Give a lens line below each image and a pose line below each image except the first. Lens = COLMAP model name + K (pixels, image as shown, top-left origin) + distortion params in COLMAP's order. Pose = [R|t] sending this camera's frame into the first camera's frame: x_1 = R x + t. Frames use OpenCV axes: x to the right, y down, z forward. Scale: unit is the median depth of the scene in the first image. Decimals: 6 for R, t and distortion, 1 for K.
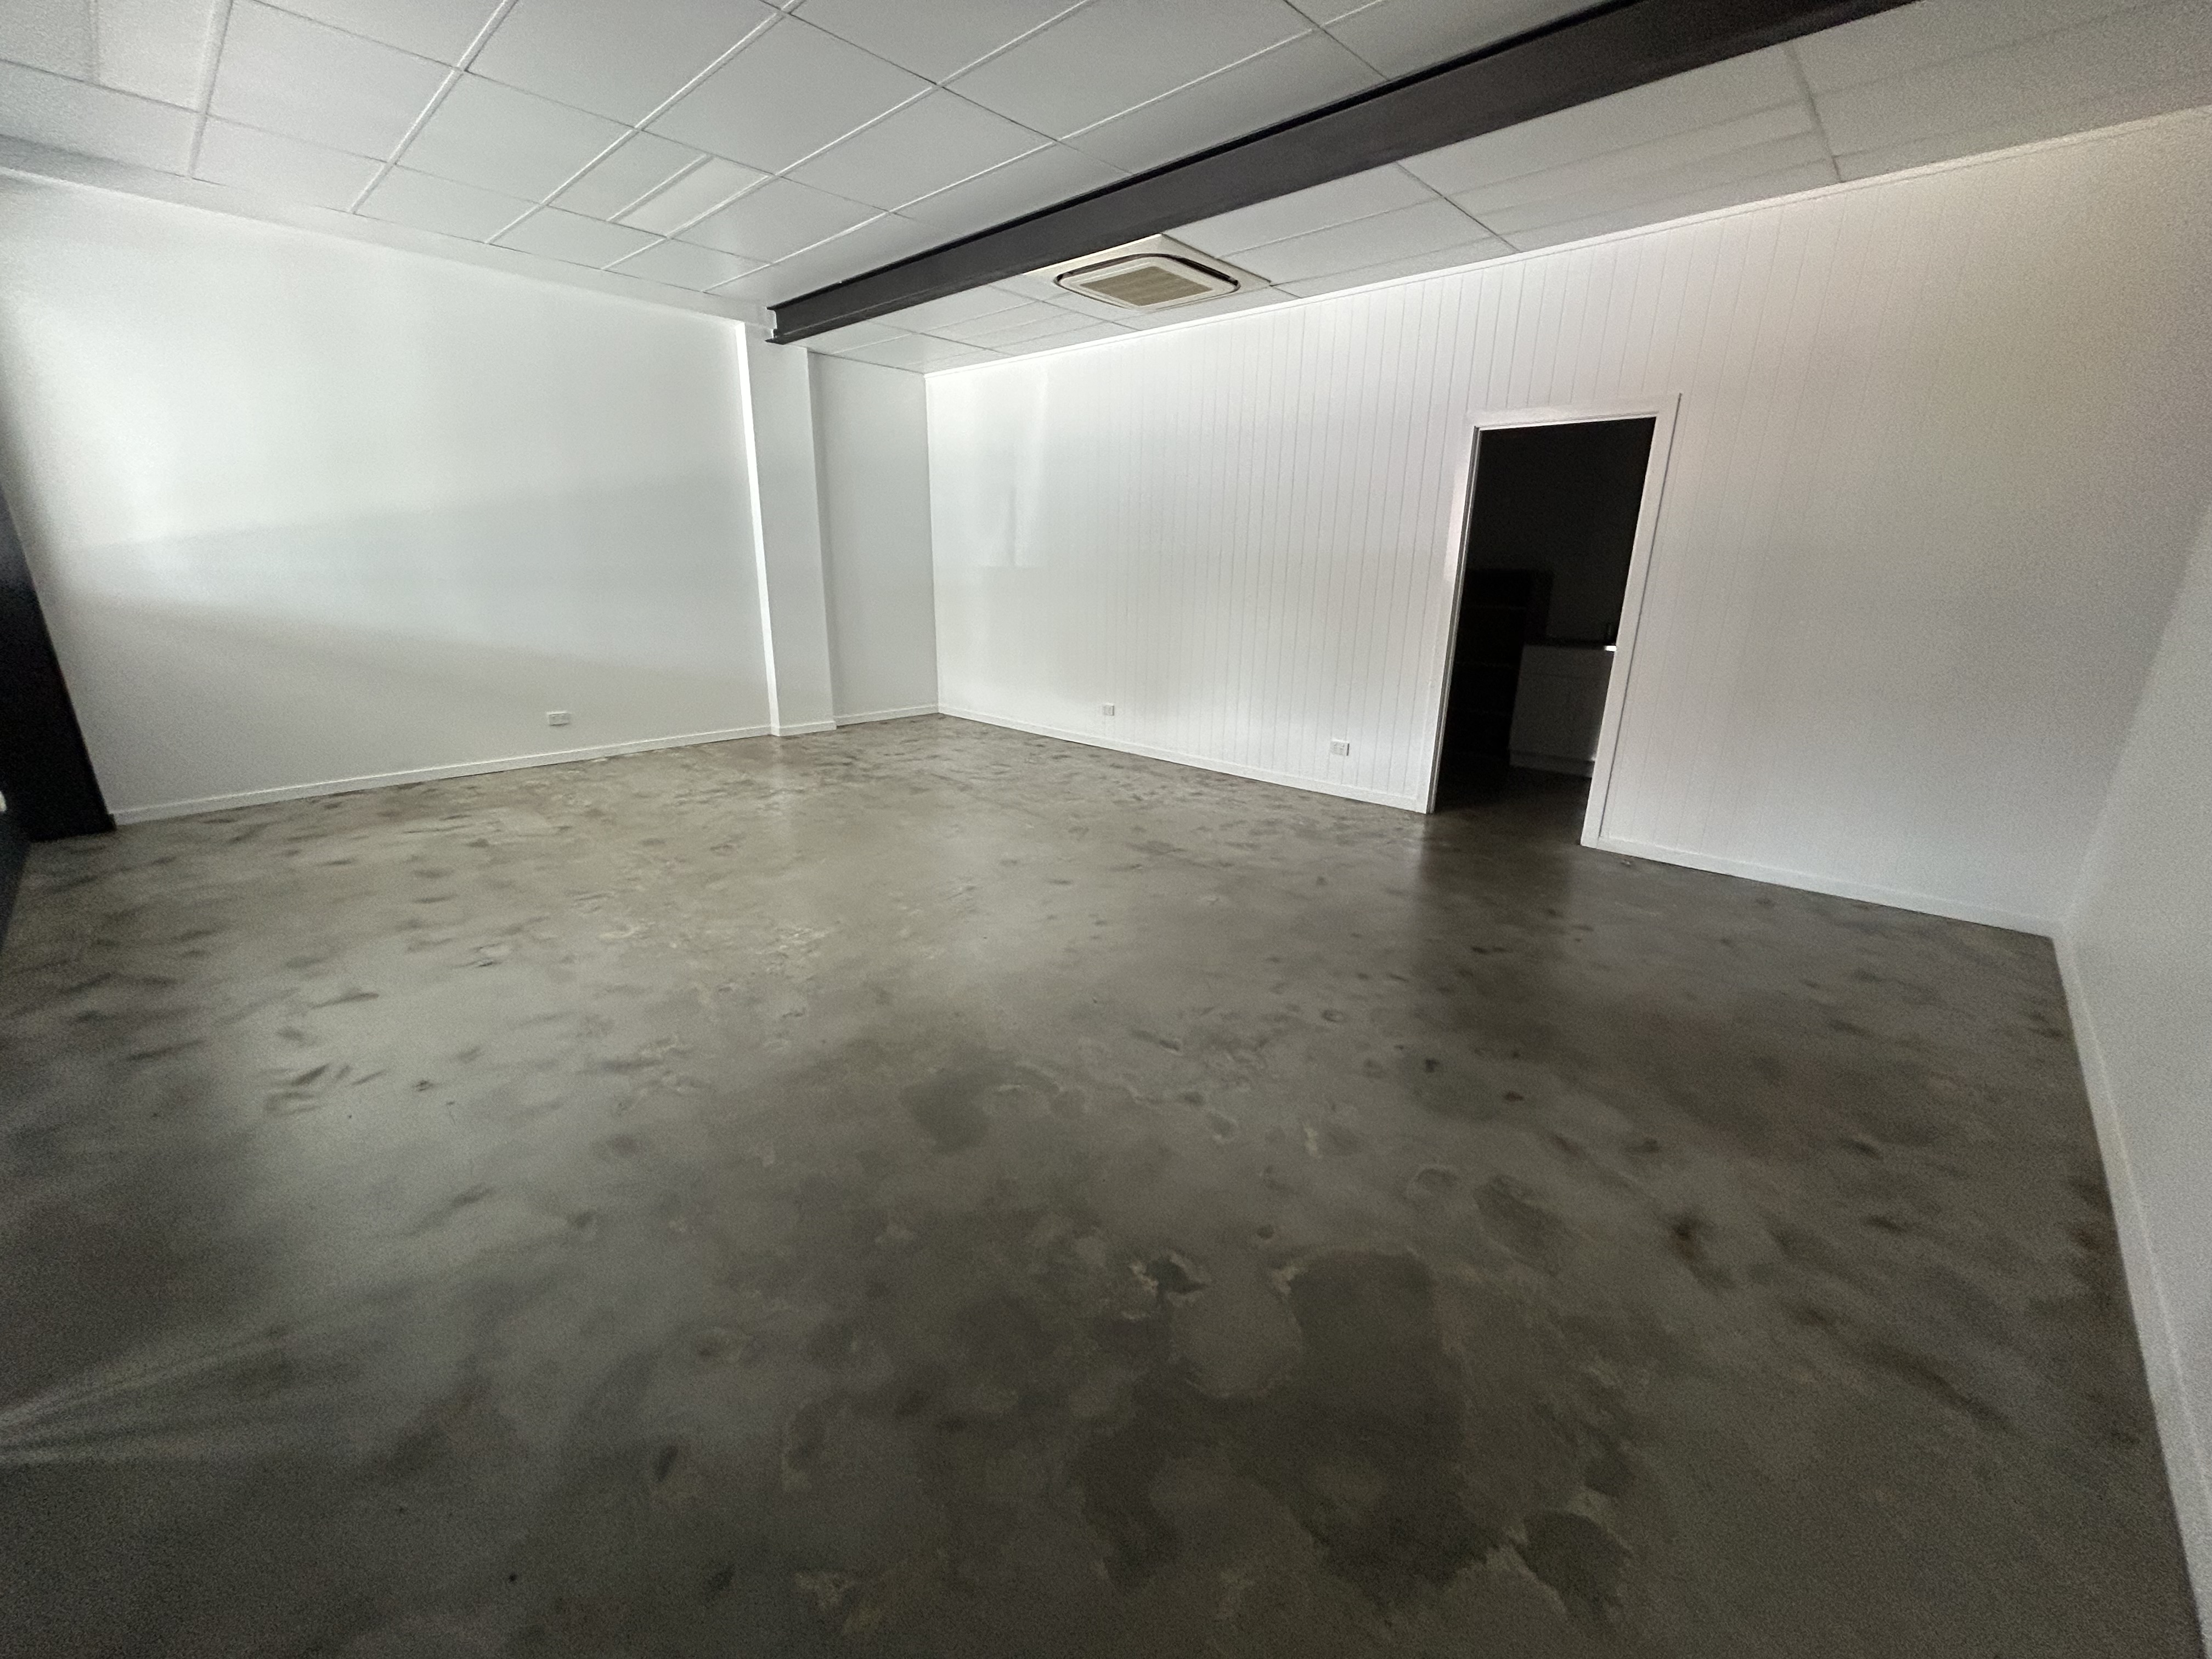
lens RADIAL K [[892.4, 0, 1101.8], [0, 892.4, 830.8], [0, 0, 1]] dist [0.001108, -0.000036]
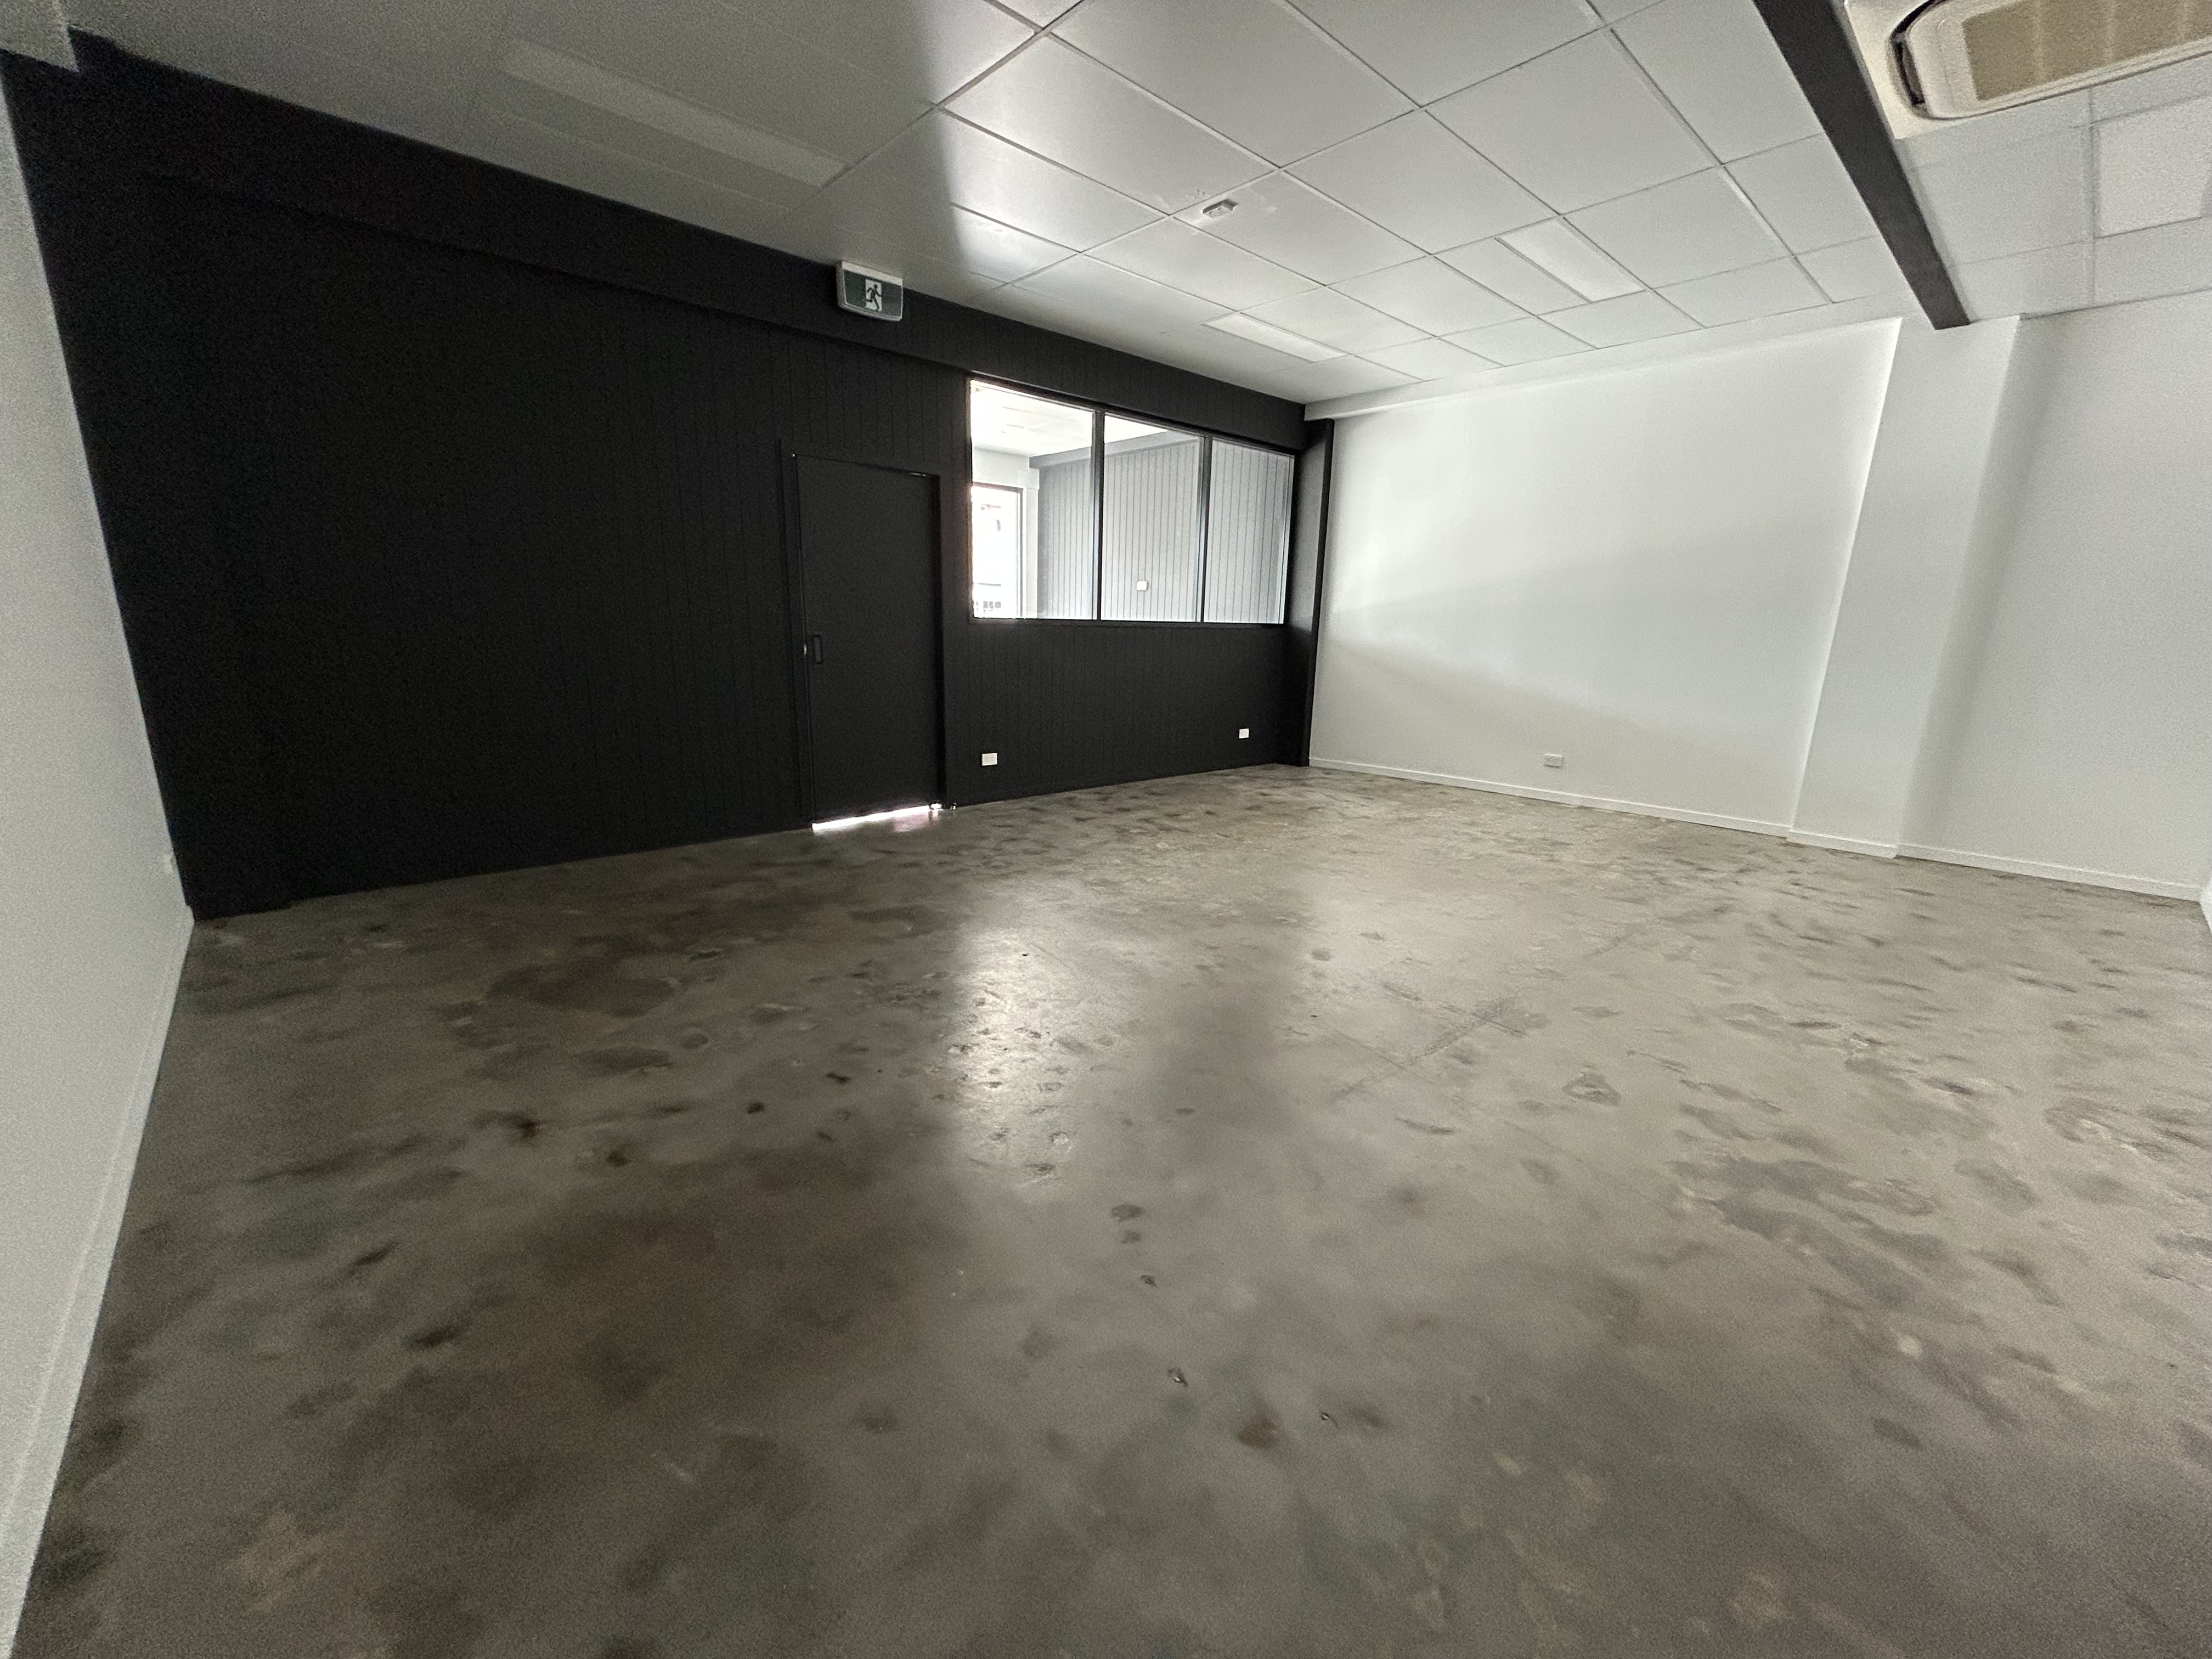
lens RADIAL K [[892.4, 0, 1101.8], [0, 892.4, 830.8], [0, 0, 1]] dist [0.001108, -0.000036]
pose [[-0.079647, 0.212550, -0.973899, 0.755956], [-0.312051, 0.922580, 0.226870, -0.176102], [0.946721, 0.321976, -0.007155, 0.738905]]
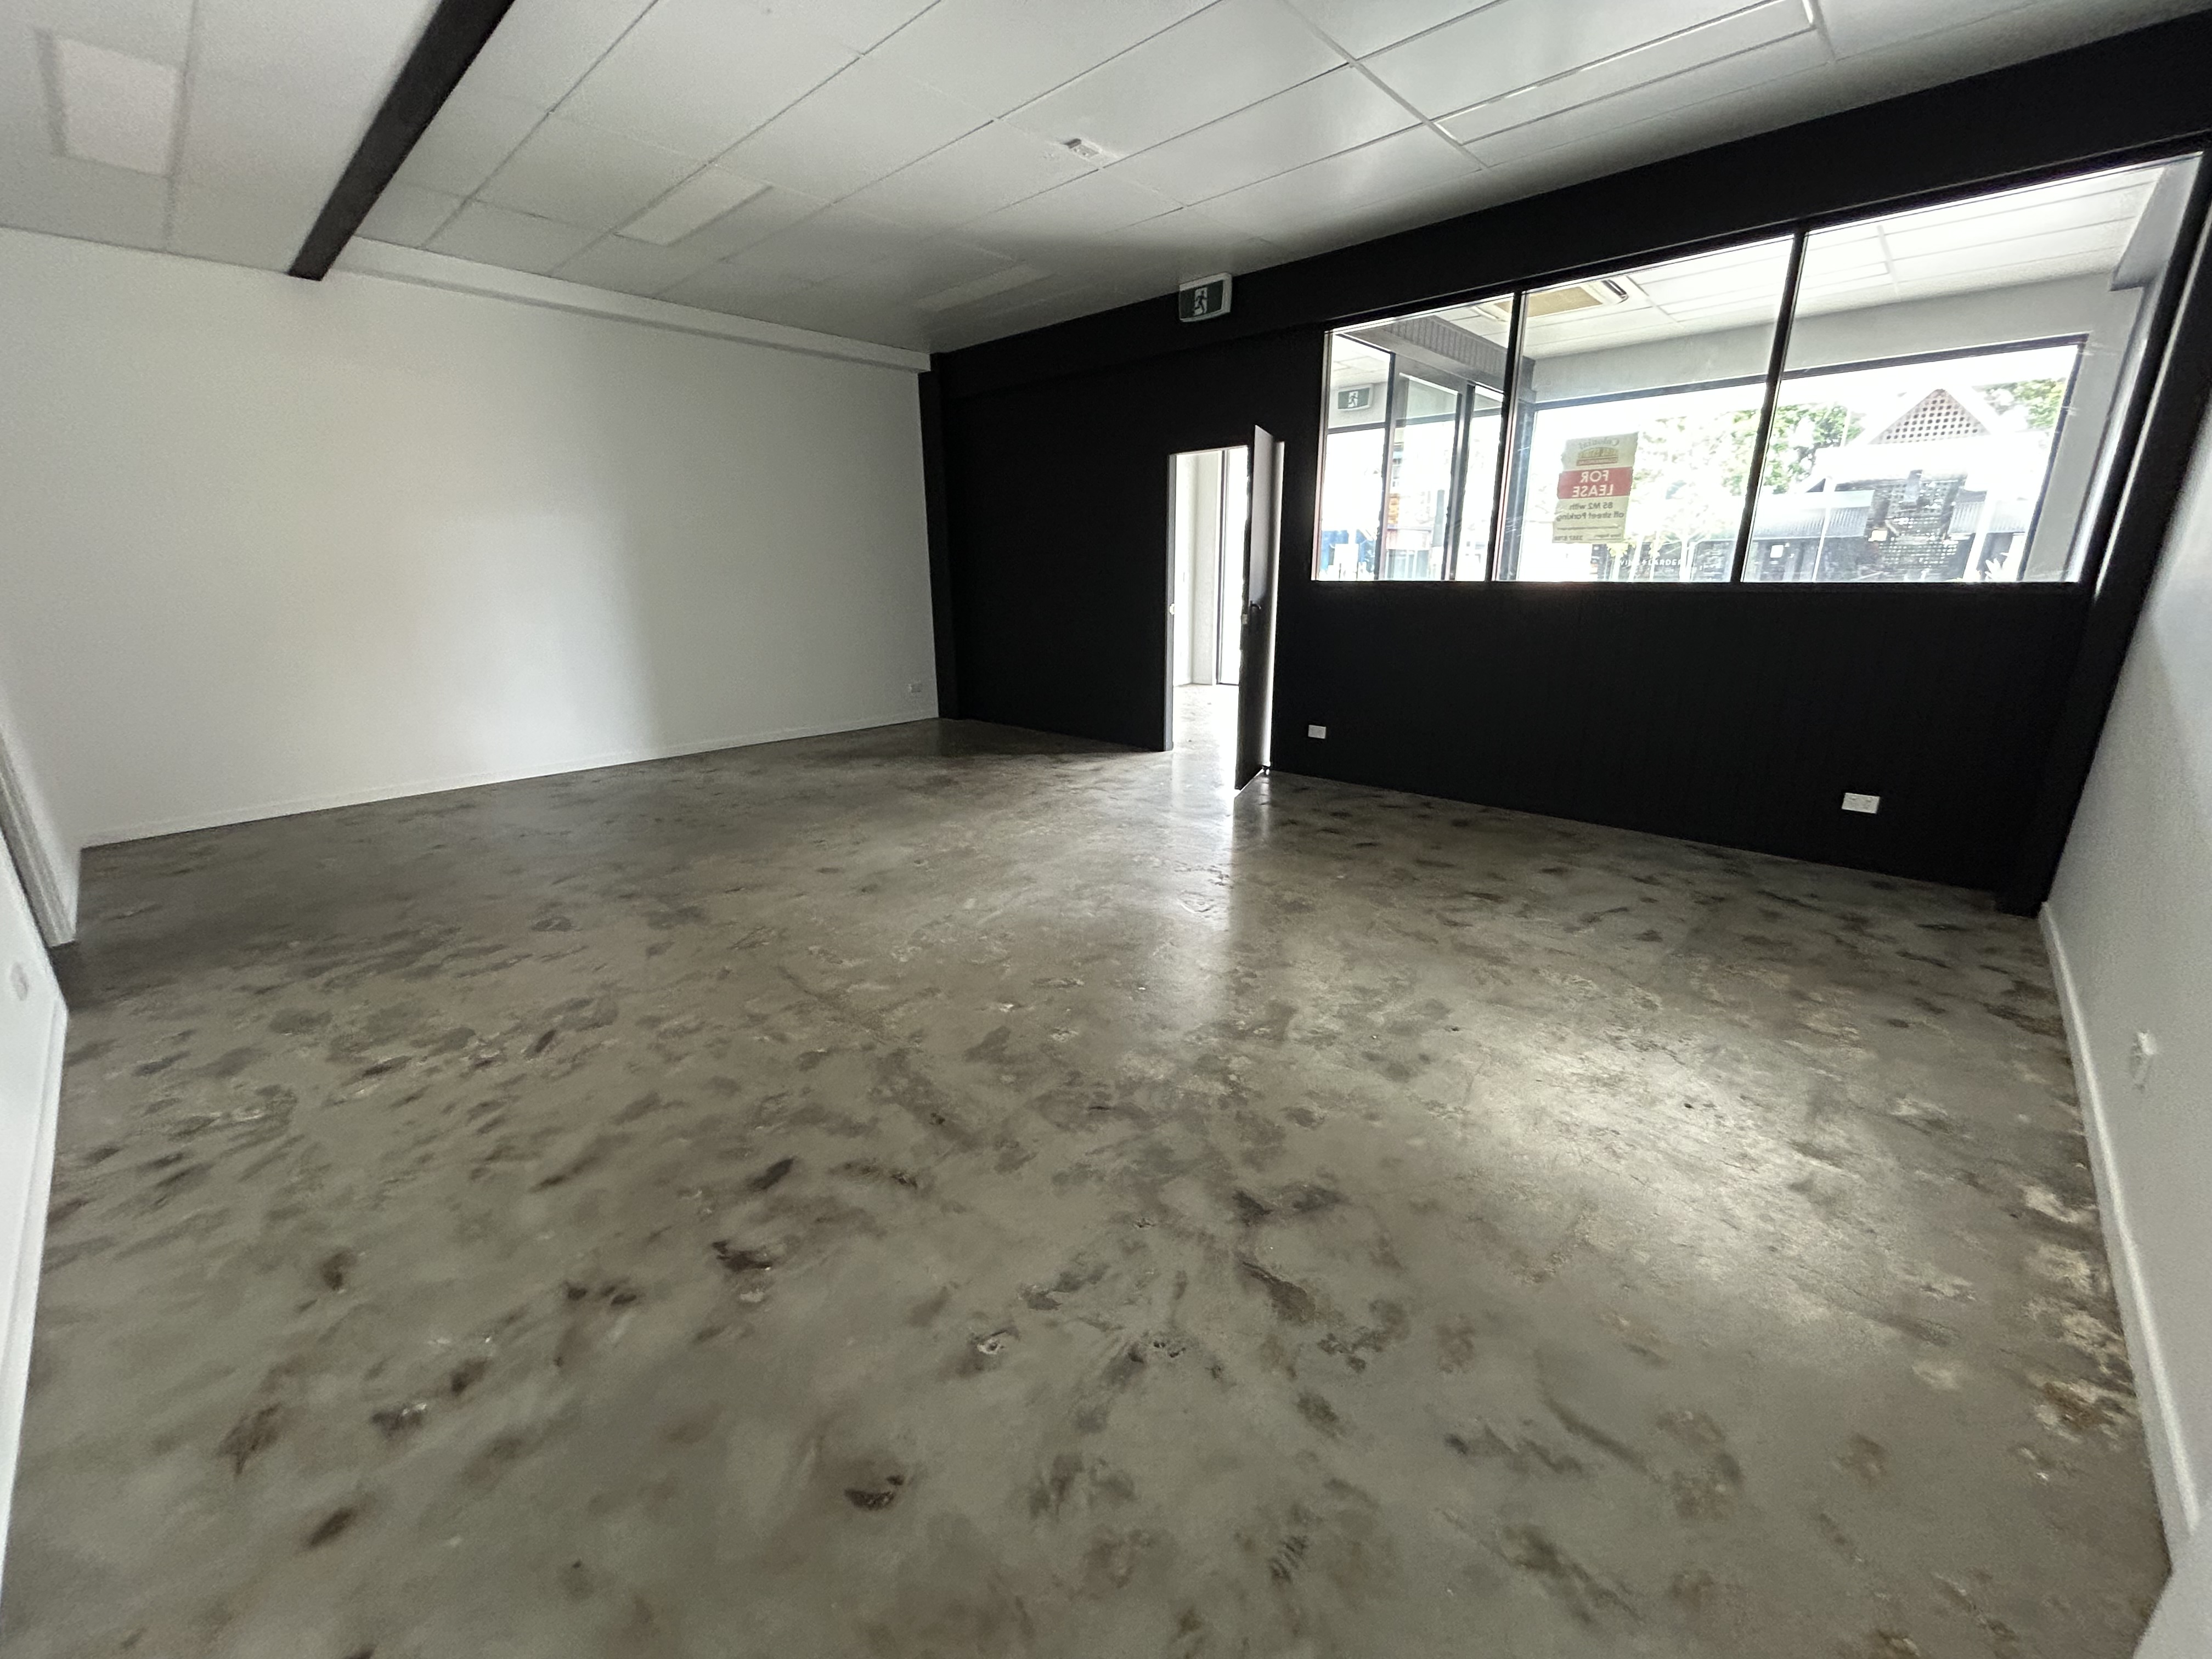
lens RADIAL K [[892.4, 0, 1101.8], [0, 892.4, 830.8], [0, 0, 1]] dist [0.001108, -0.000036]
pose [[-0.999973, -0.006970, 0.002366, -0.349878], [-0.004527, 0.835807, 0.549005, -0.529740], [-0.005804, 0.548980, -0.835816, 1.769670]]
